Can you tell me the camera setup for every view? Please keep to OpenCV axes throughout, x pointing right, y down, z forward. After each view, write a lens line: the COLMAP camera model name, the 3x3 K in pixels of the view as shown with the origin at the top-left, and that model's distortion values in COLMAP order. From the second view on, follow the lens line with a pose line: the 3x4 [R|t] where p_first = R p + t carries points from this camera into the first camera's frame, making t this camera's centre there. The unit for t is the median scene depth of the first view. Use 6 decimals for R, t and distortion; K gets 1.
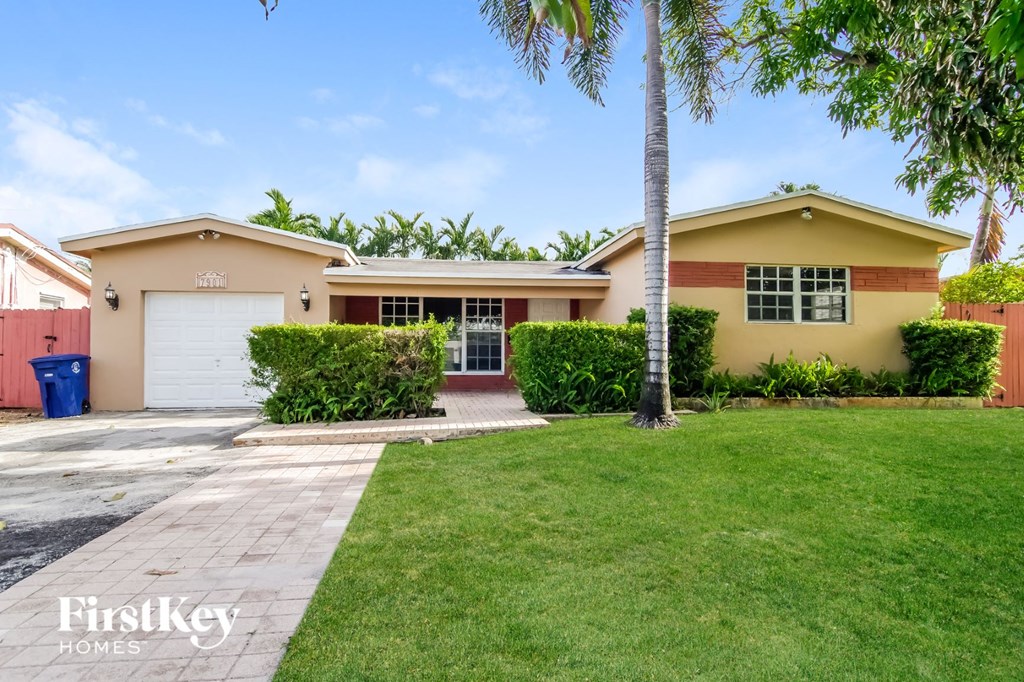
lens RADIAL K [[577.2, 0, 508.5], [0, 577.2, 346.5], [0, 0, 1]] dist [0.007296, 0.000844]
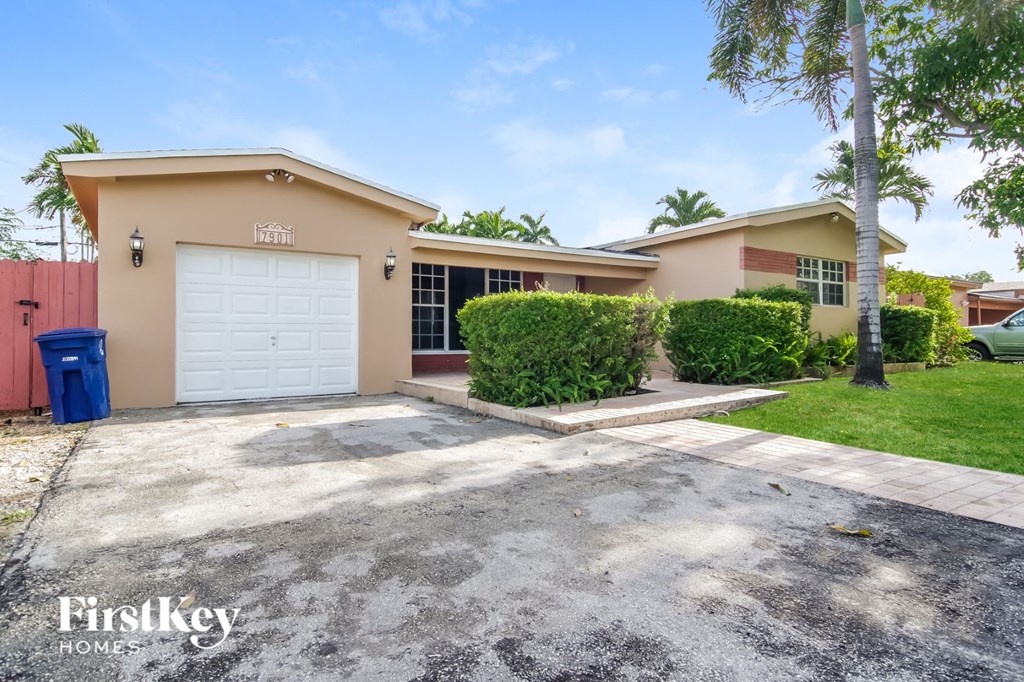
lens RADIAL K [[577.2, 0, 510.6], [0, 577.2, 334.4], [0, 0, 1]] dist [0.007296, 0.000844]
pose [[0.903748, 0.000510, 0.428064, -0.574534], [-0.003800, 0.999969, 0.006831, 0.013380], [-0.428047, -0.007800, 0.903723, 0.163812]]
